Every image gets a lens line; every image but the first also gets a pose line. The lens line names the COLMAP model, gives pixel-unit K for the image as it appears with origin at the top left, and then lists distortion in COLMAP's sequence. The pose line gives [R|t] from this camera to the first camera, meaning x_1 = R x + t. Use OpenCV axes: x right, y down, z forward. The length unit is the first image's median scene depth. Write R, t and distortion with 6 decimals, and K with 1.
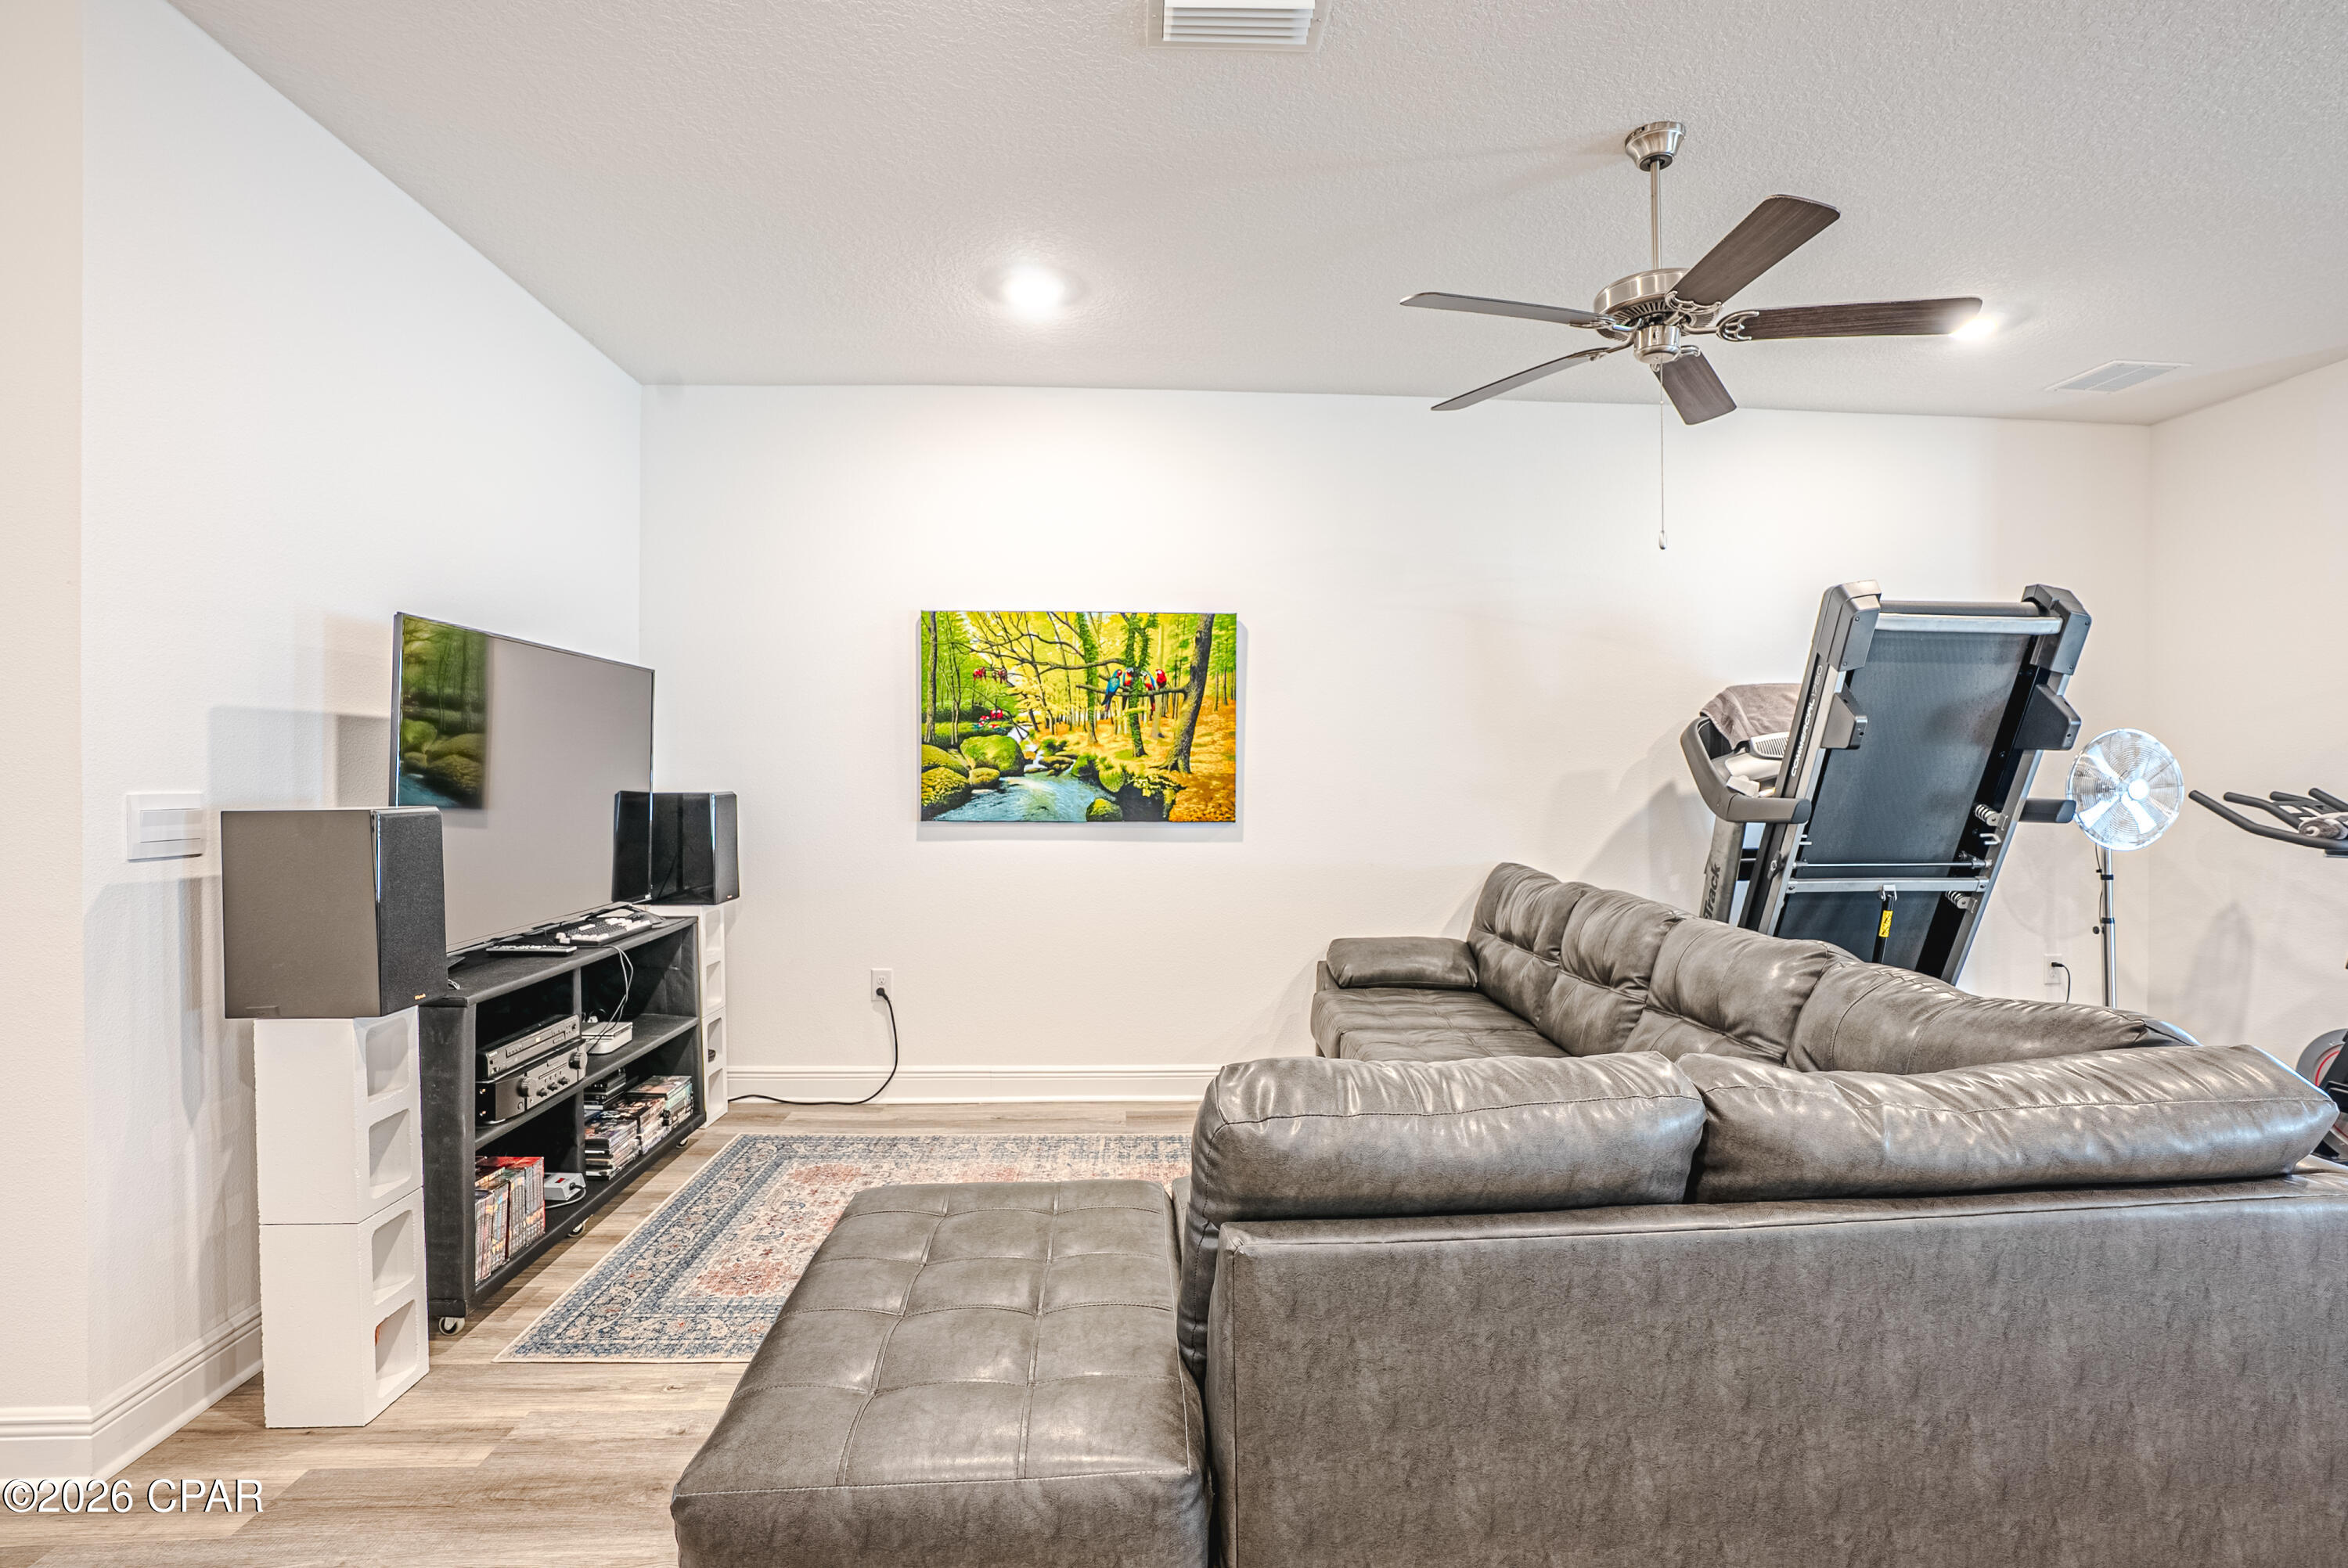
lens RADIAL K [[1104.7, 0, 1176.3], [0, 1104.7, 777.6], [0, 0, 1]] dist [-0.072521, 0.029021]
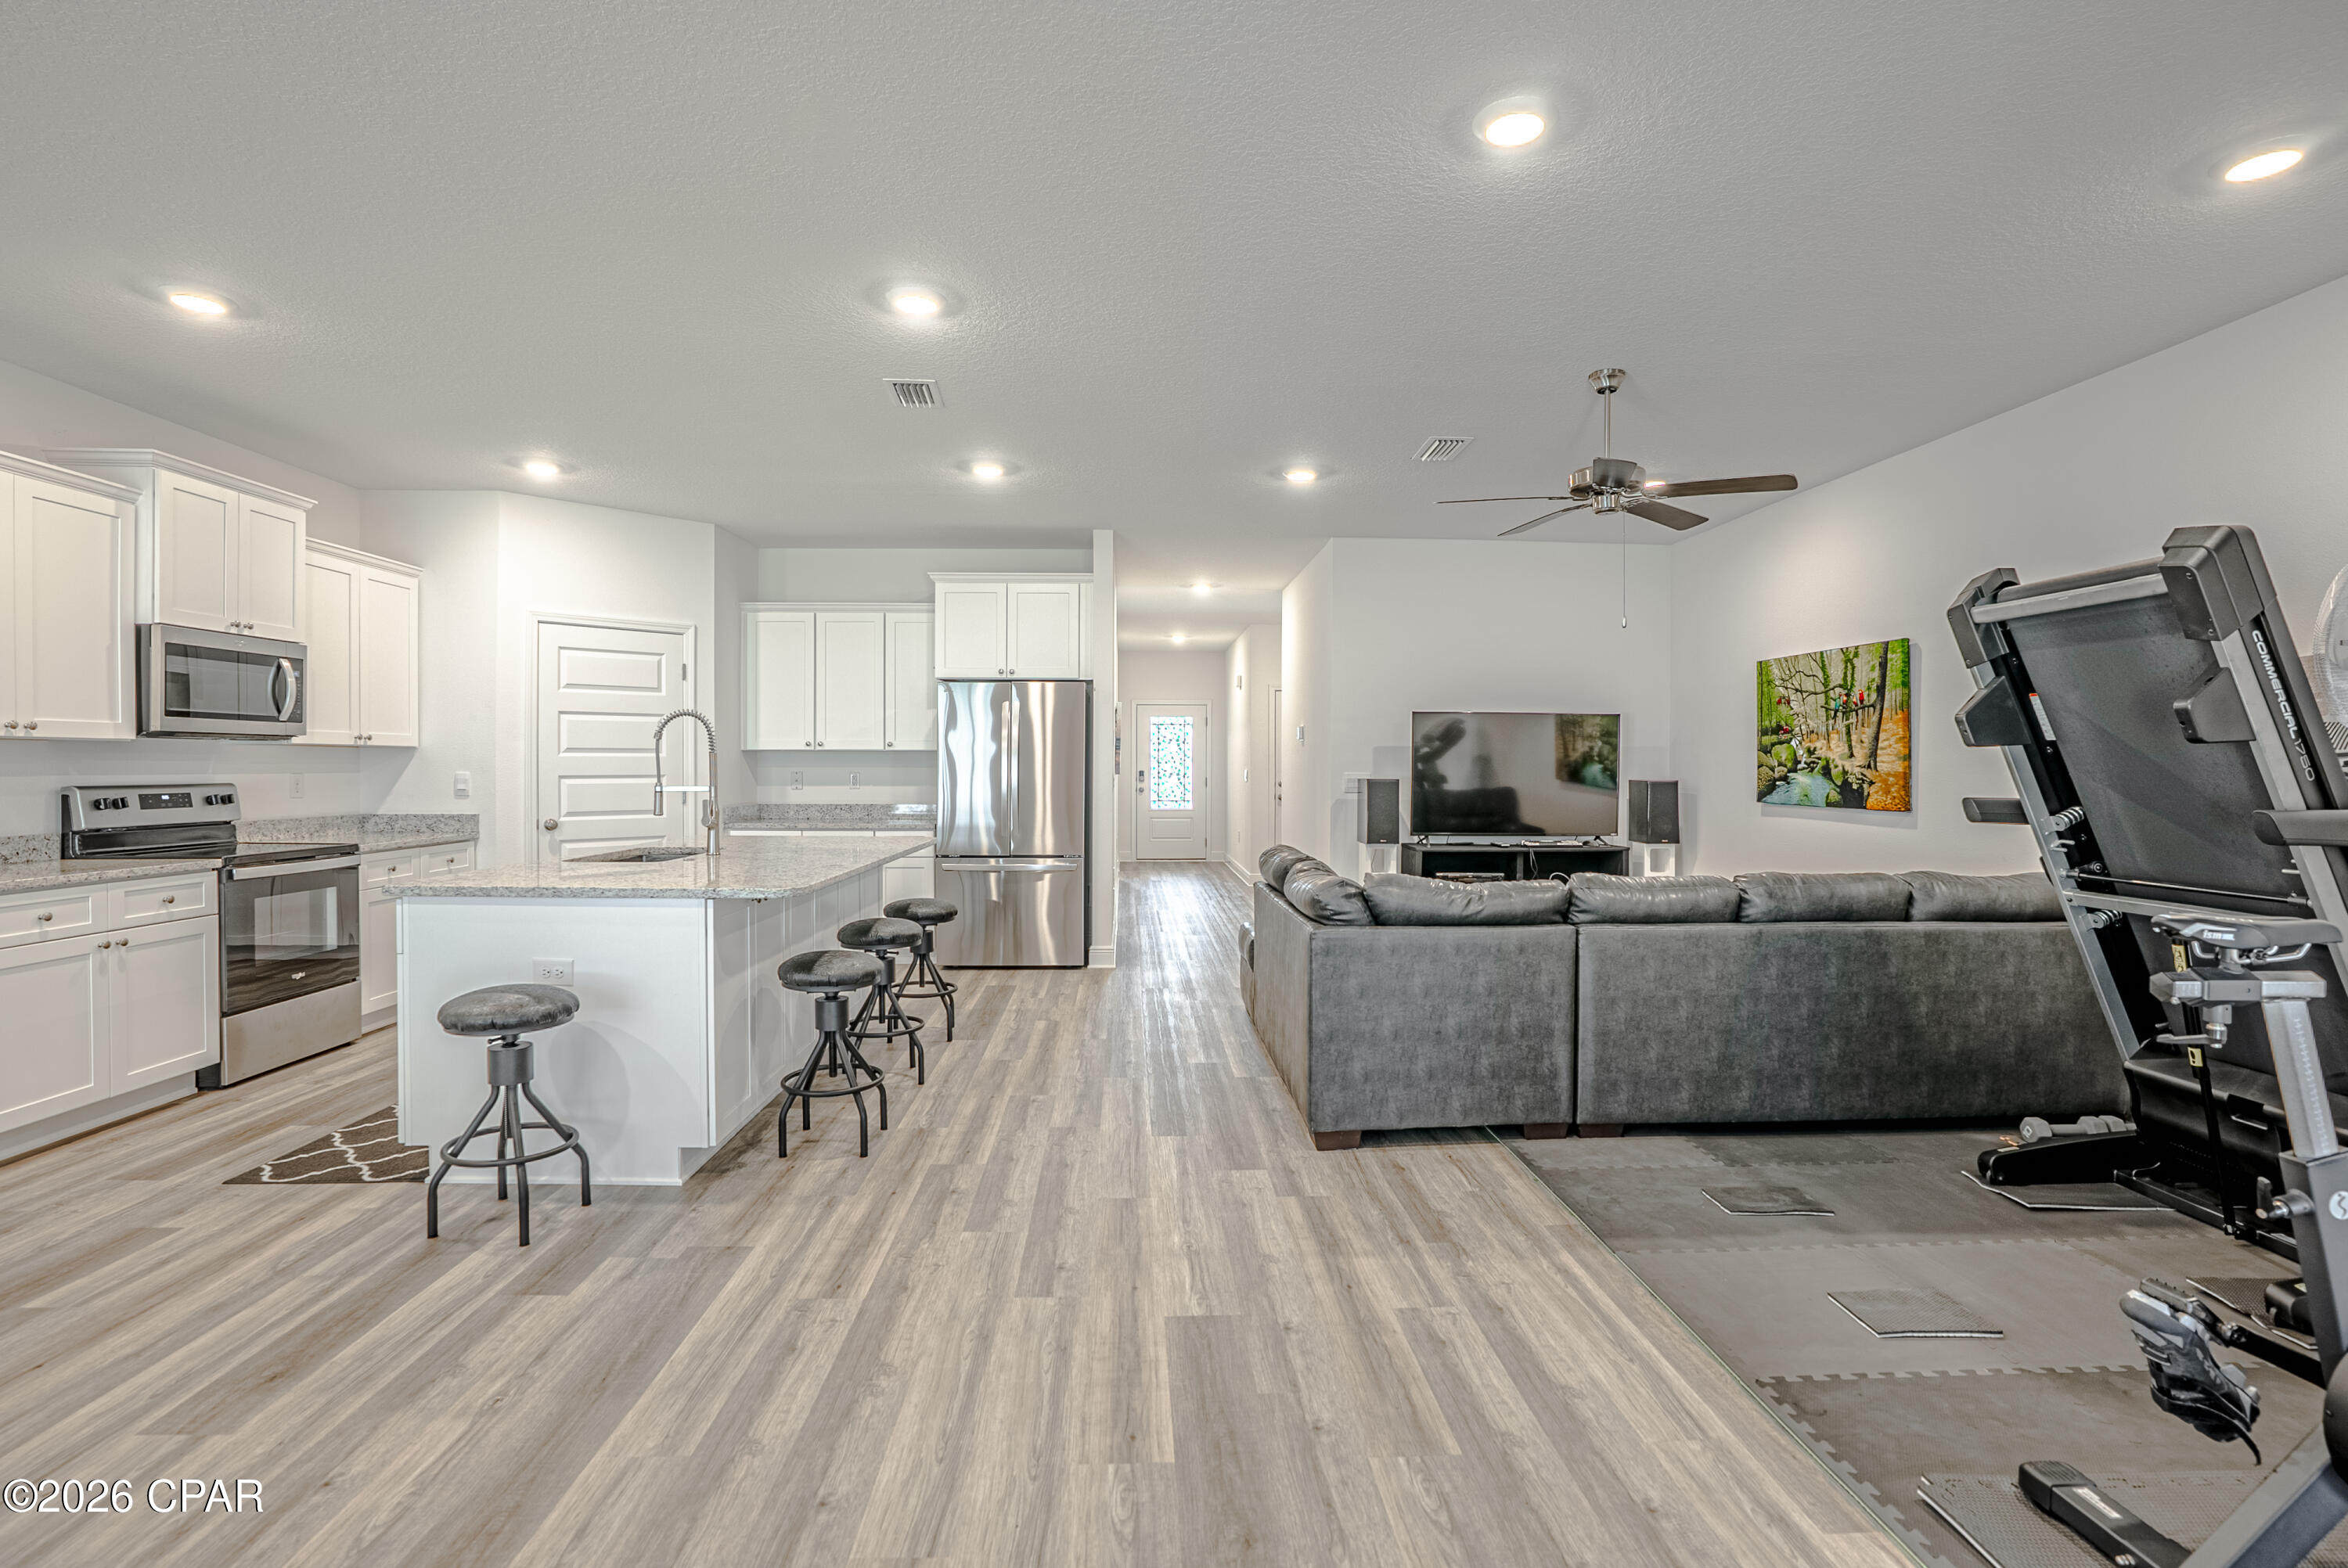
lens RADIAL K [[1104.7, 0, 1176.3], [0, 1104.7, 777.6], [0, 0, 1]] dist [-0.072521, 0.029021]
pose [[0.002438, 0.011803, -0.999927, 1.237754], [-0.008552, 0.999894, 0.011782, -0.004302], [0.999960, 0.008523, 0.002538, 0.206259]]
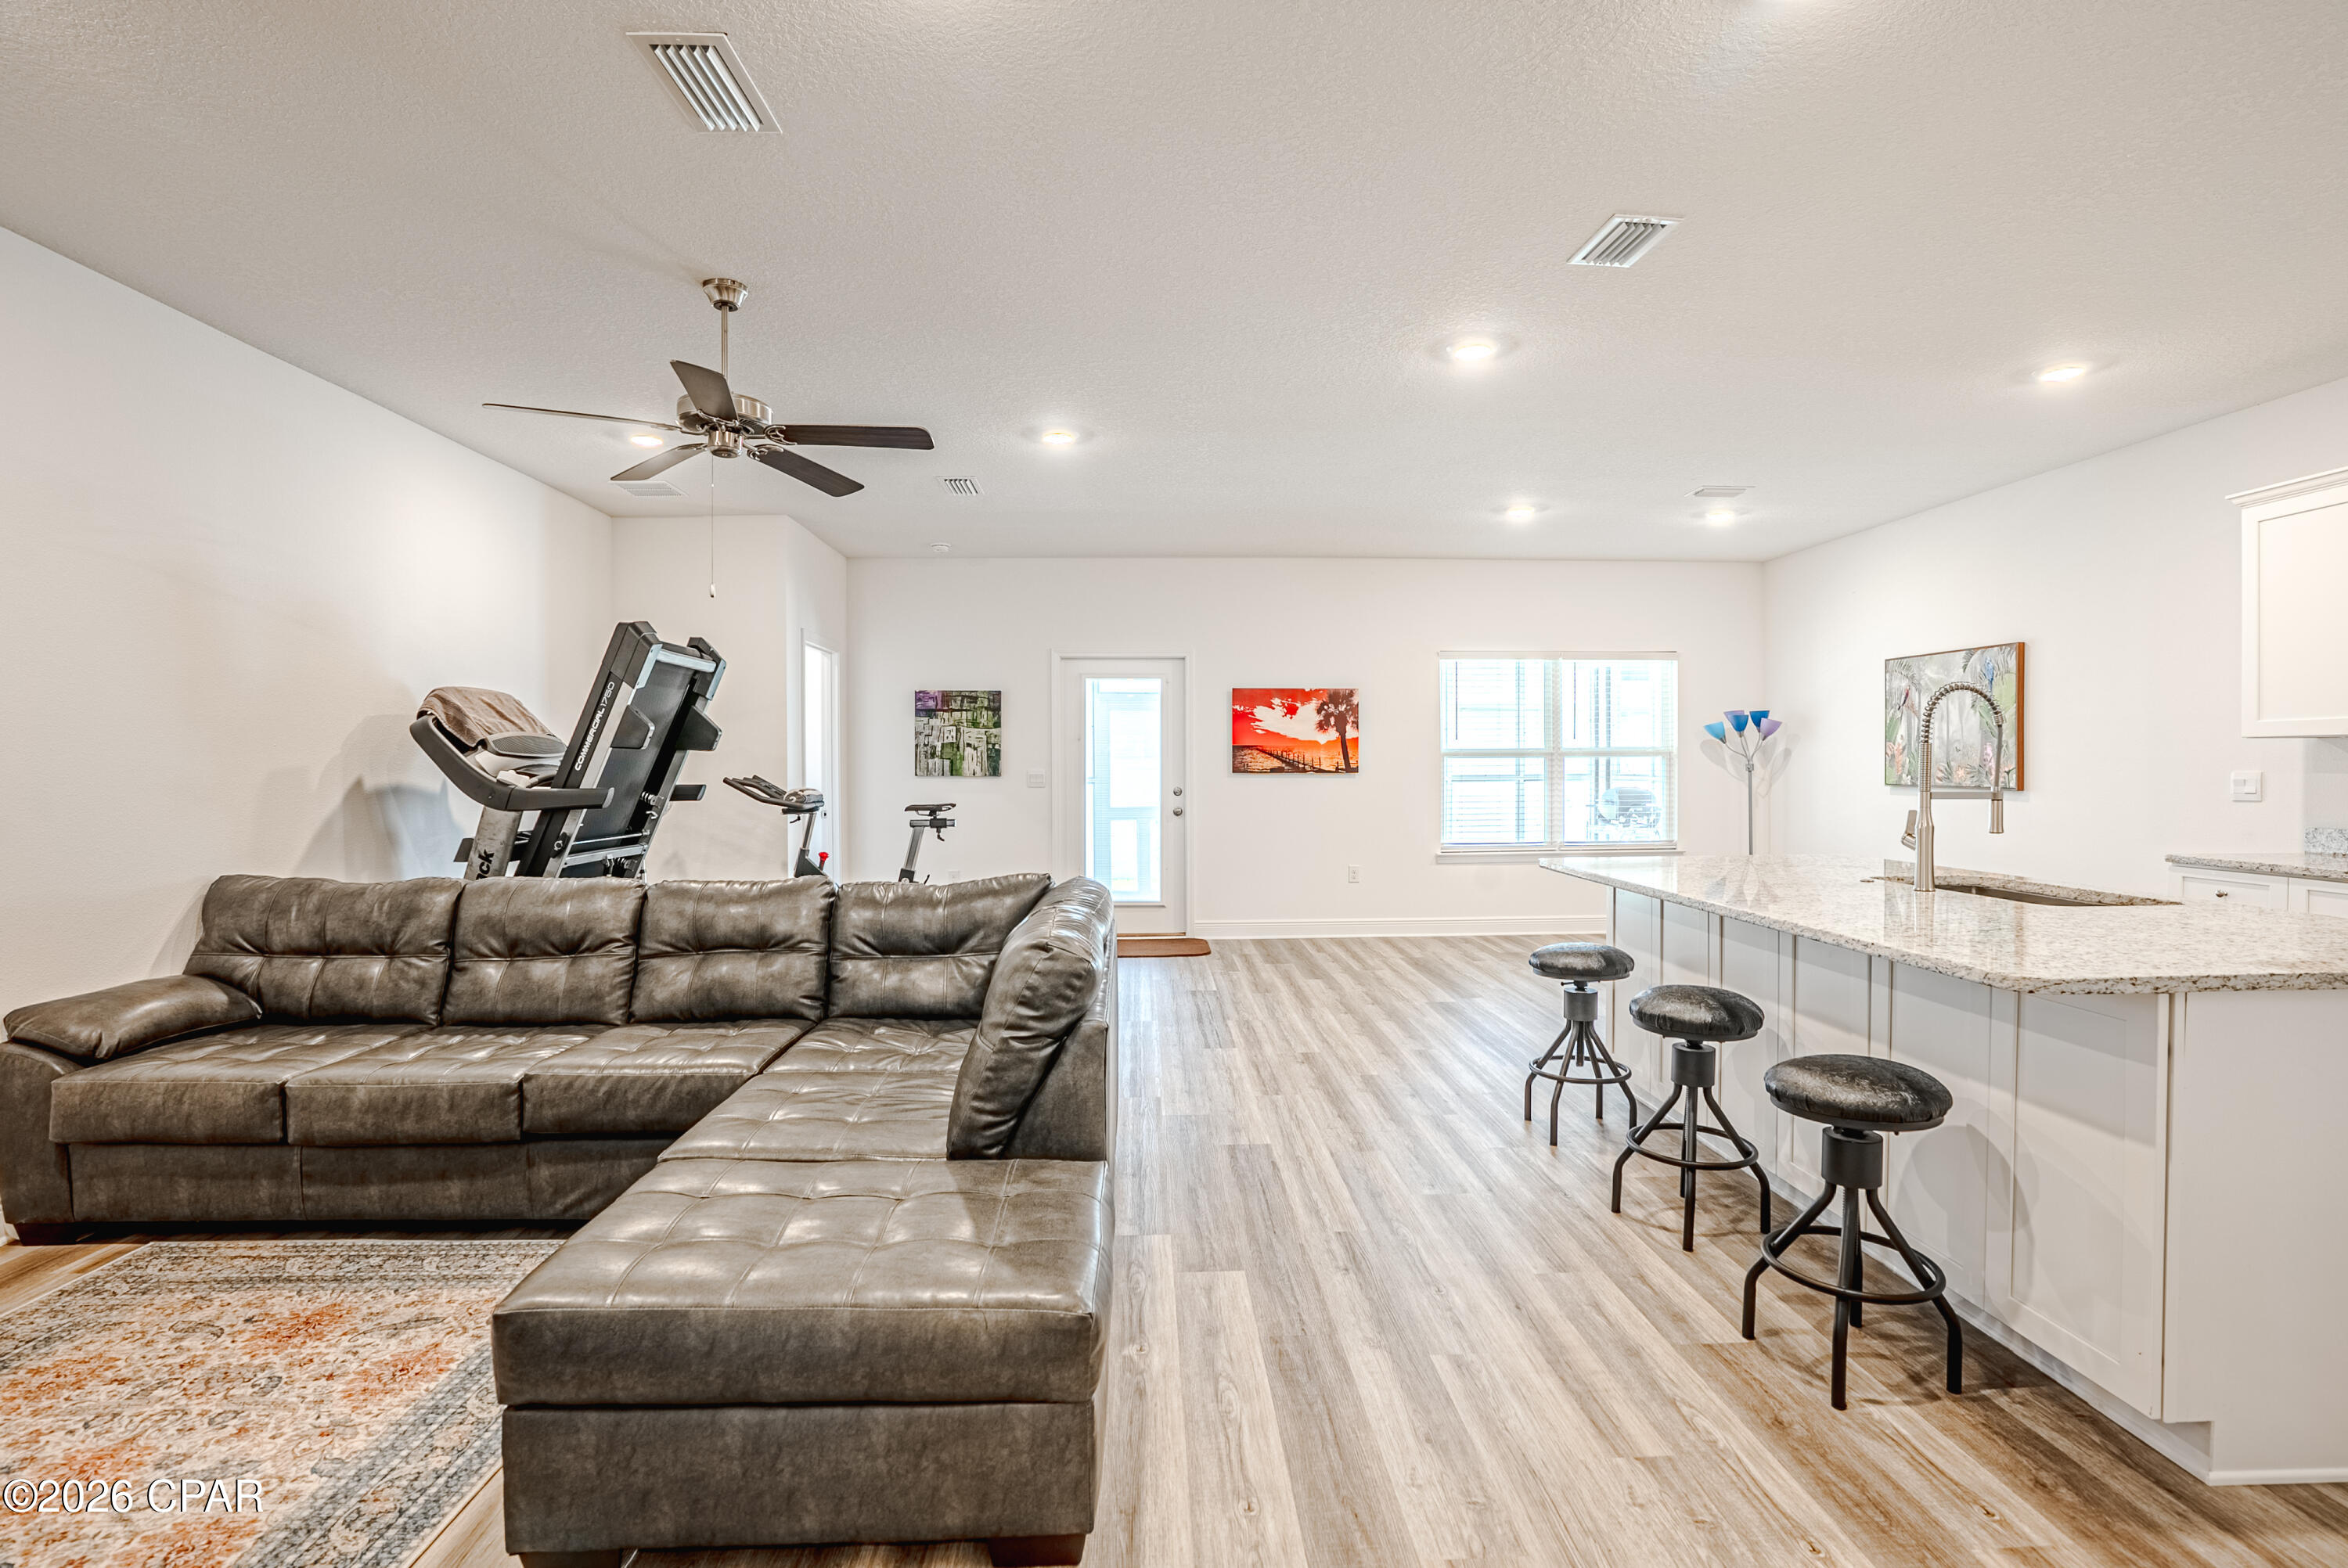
lens RADIAL K [[1121.8, 0, 1182.5], [0, 1121.8, 786.1], [0, 0, 1]] dist [-0.071476, 0.030759]
pose [[-0.002402, -0.019800, 0.999801, -0.546396], [0.008461, 0.999768, 0.019820, -0.001842], [-0.999961, 0.008507, -0.002234, 0.261604]]
